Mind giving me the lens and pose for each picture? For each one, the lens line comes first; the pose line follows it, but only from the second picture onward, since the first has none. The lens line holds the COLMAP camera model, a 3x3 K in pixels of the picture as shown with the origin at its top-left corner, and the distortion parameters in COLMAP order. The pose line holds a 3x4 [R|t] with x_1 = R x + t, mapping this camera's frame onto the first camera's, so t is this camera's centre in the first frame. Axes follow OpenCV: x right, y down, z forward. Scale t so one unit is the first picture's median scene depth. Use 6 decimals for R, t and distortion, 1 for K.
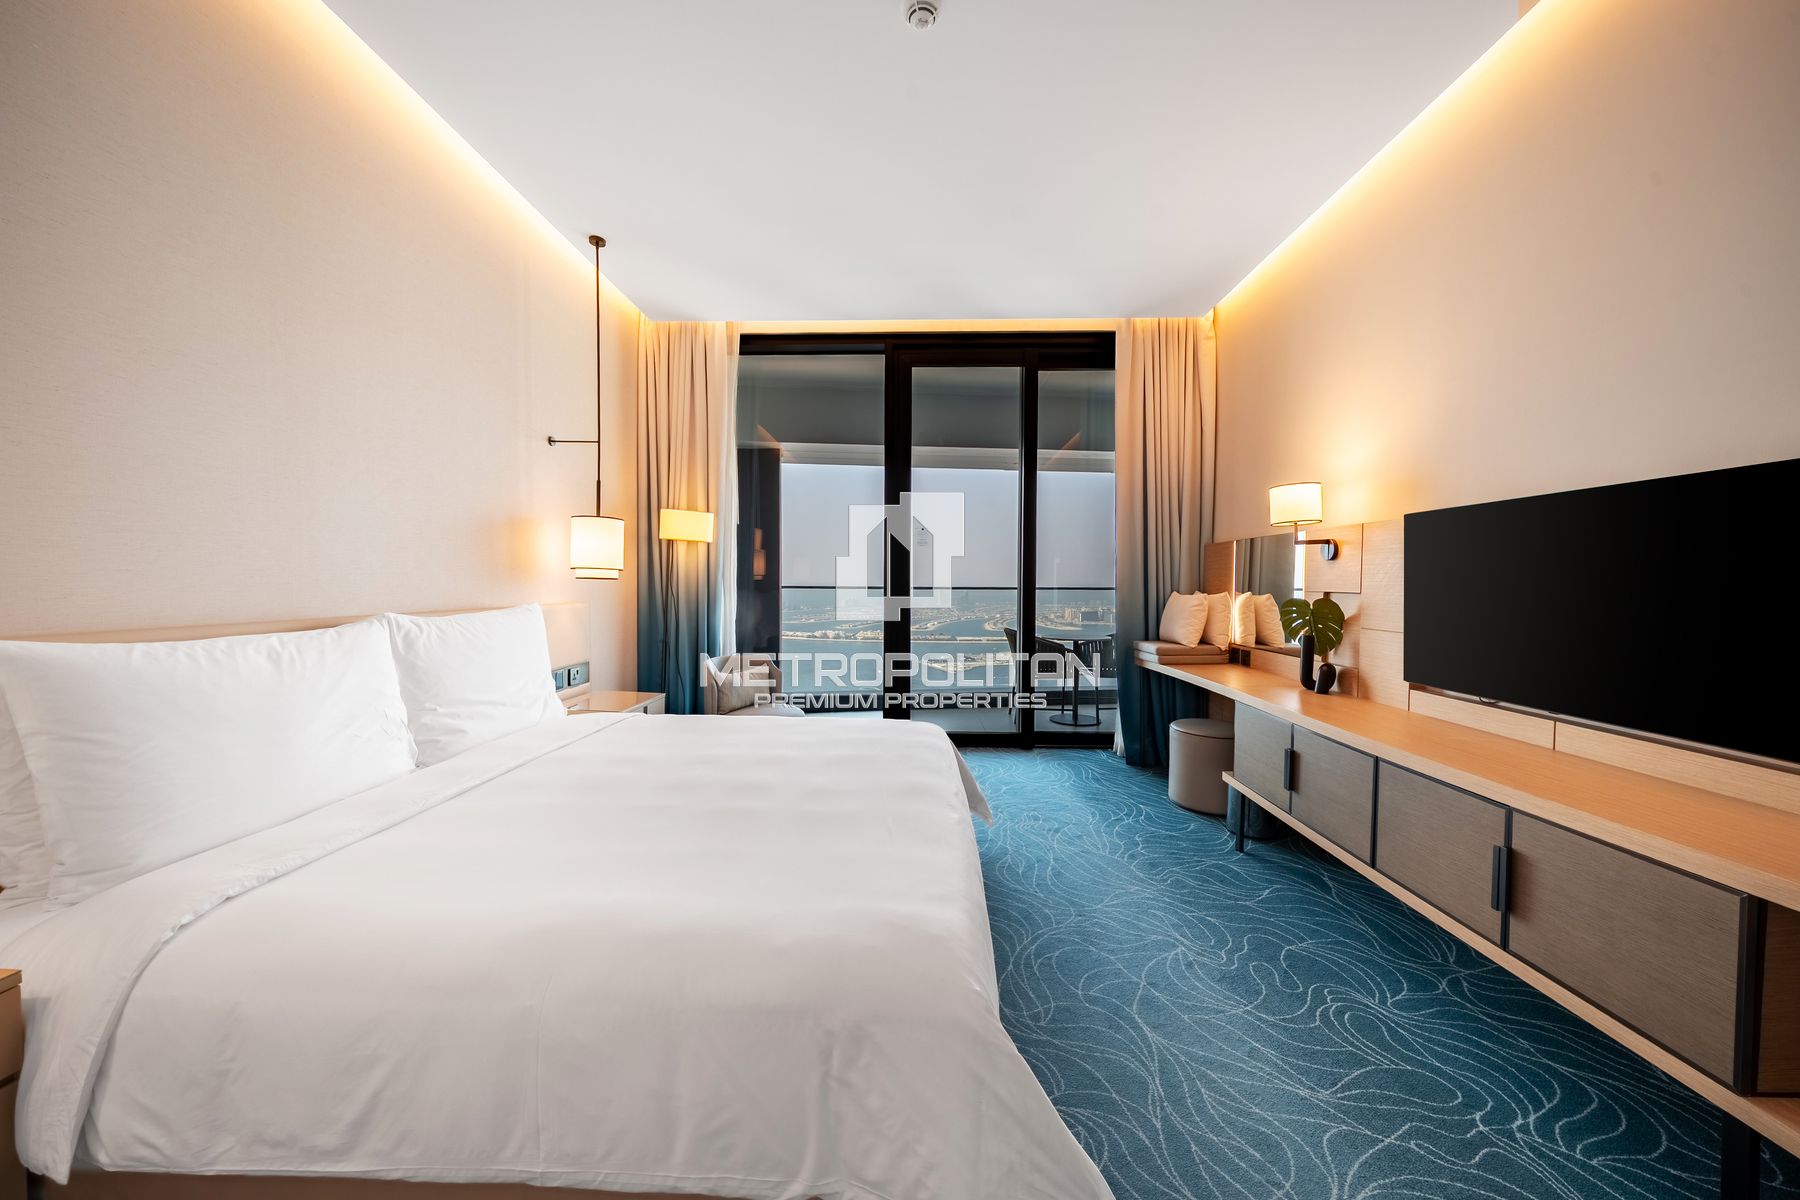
lens RADIAL K [[609.8, 0, 896.3], [0, 609.8, 598.7], [0, 0, 1]] dist [-0.009146, 0.000357]
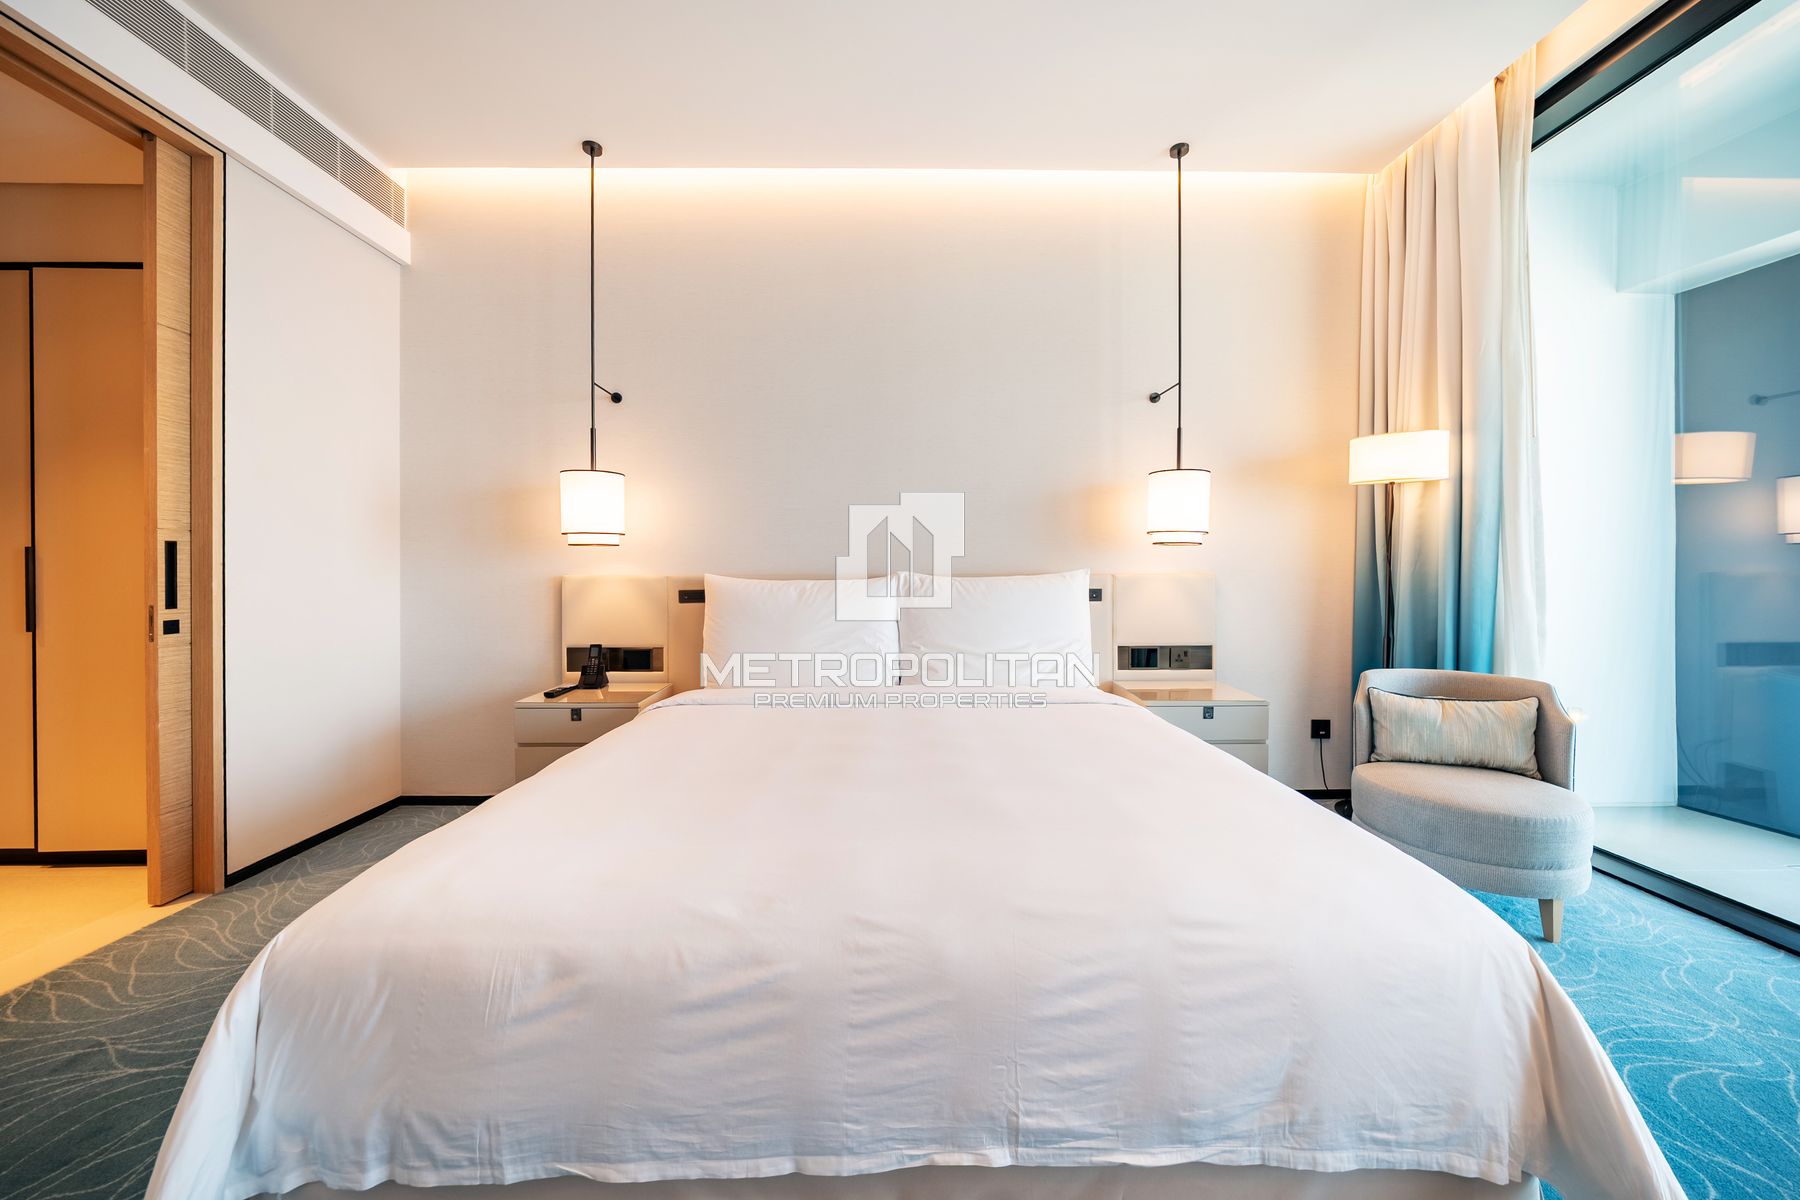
lens RADIAL K [[624.5, 0, 906.9], [0, 624.5, 573.5], [0, 0, 1]] dist [-0.003648, -0.000207]
pose [[0.054732, -0.002600, -0.998498, 0.270564], [-0.024868, 0.999683, -0.003966, 0.015040], [0.998191, 0.025047, 0.054649, 0.436516]]
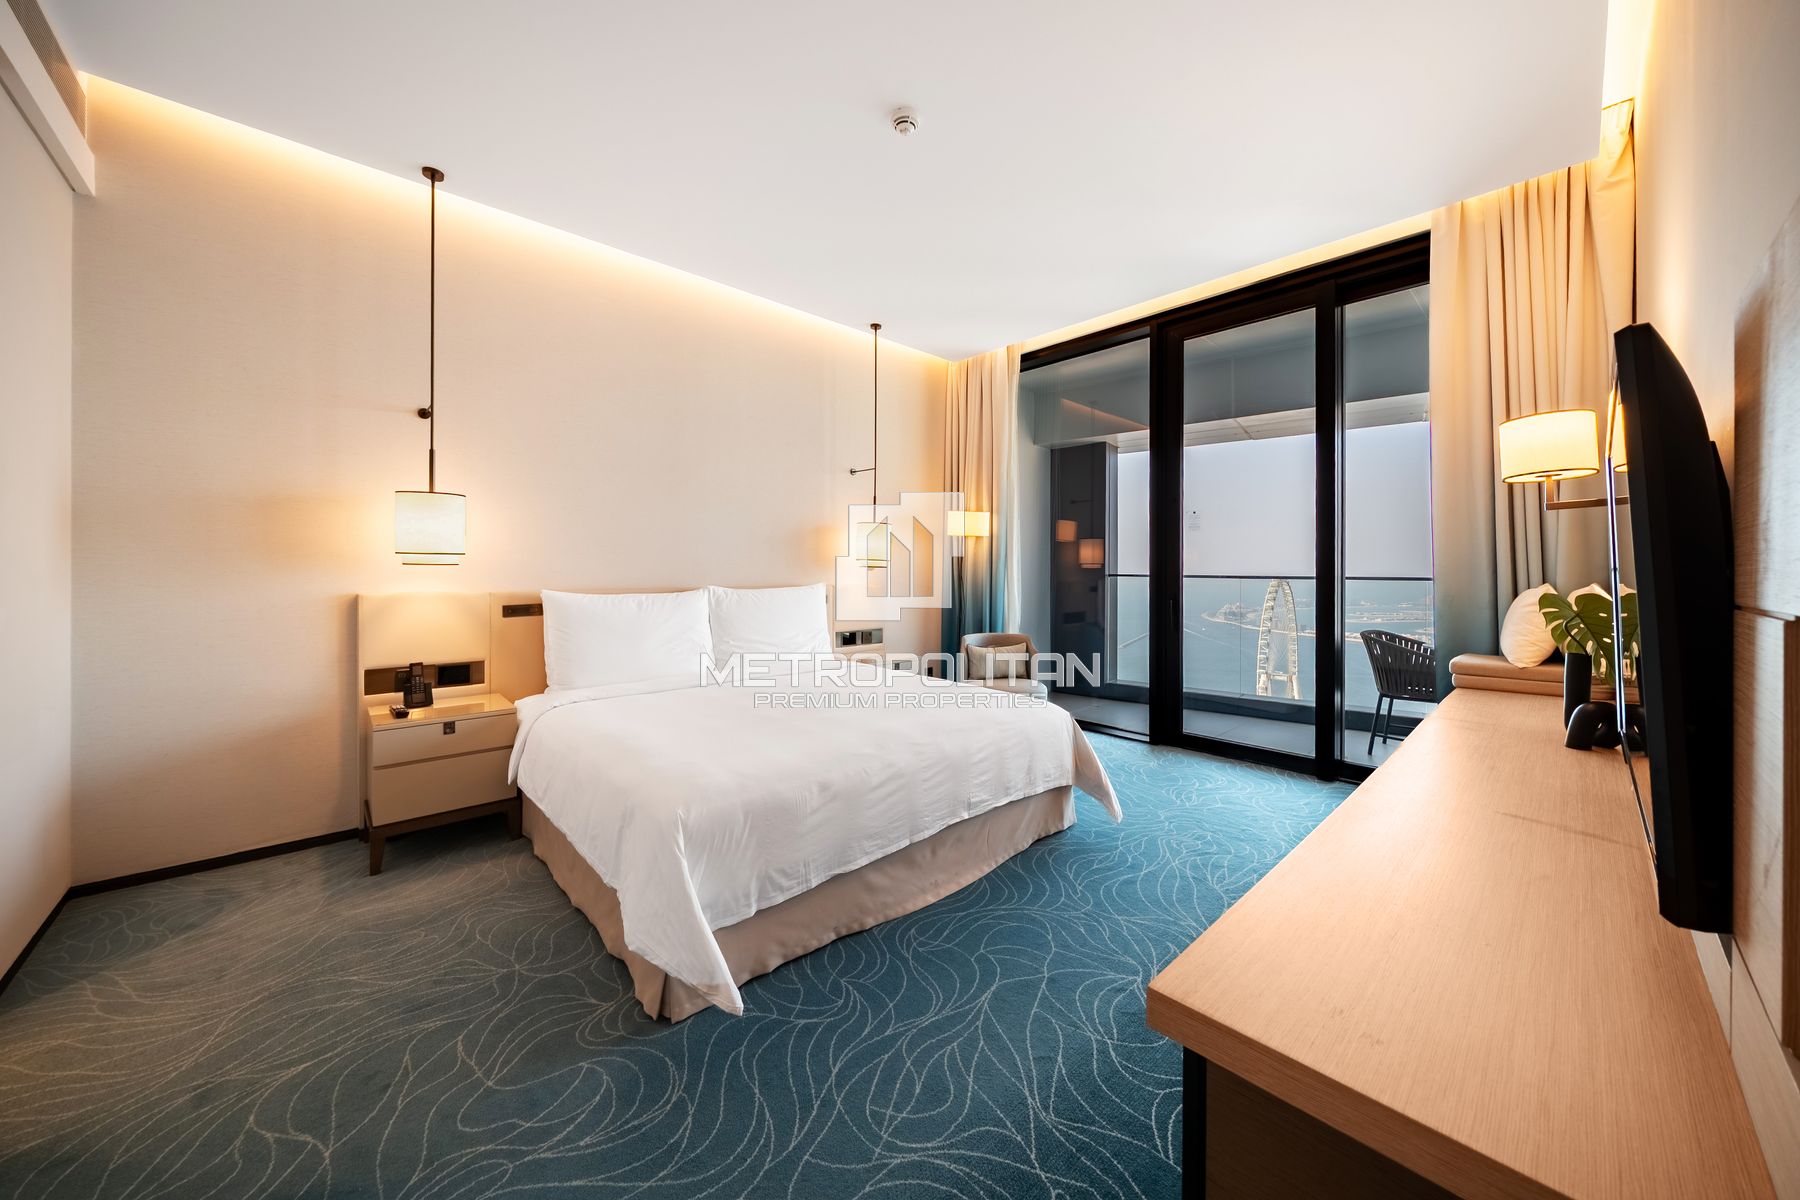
lens RADIAL K [[609.8, 0, 916.1], [0, 609.8, 569.3], [0, 0, 1]] dist [-0.009146, 0.000357]
pose [[0.717018, -0.000744, -0.697054, 0.412594], [-0.020949, 0.999525, -0.022615, 0.000660], [0.696740, 0.030818, 0.716662, 0.054944]]
